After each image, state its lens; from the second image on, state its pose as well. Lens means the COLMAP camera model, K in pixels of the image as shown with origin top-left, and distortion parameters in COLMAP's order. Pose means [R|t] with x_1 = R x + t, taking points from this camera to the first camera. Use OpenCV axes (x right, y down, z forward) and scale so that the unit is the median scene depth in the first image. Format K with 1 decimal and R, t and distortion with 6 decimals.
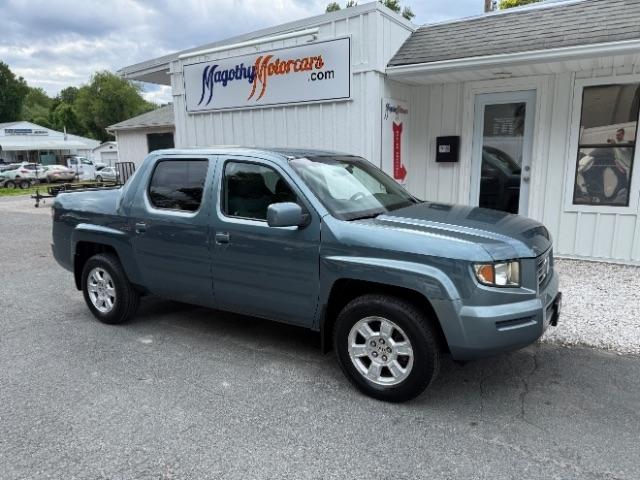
lens RADIAL K [[459.9, 0, 317.2], [0, 459.9, 245.2], [0, 0, 1]] dist [0.019580, -0.038395]
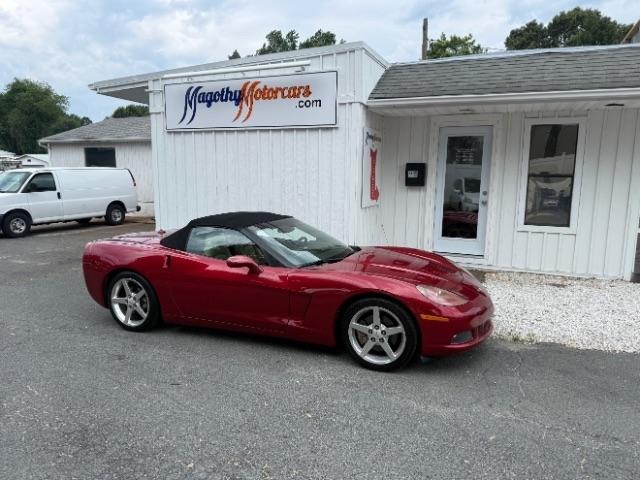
lens RADIAL K [[459.9, 0, 323.3], [0, 459.9, 241.3], [0, 0, 1]] dist [0.019580, -0.038395]
pose [[0.986221, 0.008204, 0.165229, -0.123807], [0.000680, 0.998560, -0.053642, 0.013211], [-0.165431, 0.053015, 0.984795, -0.051904]]
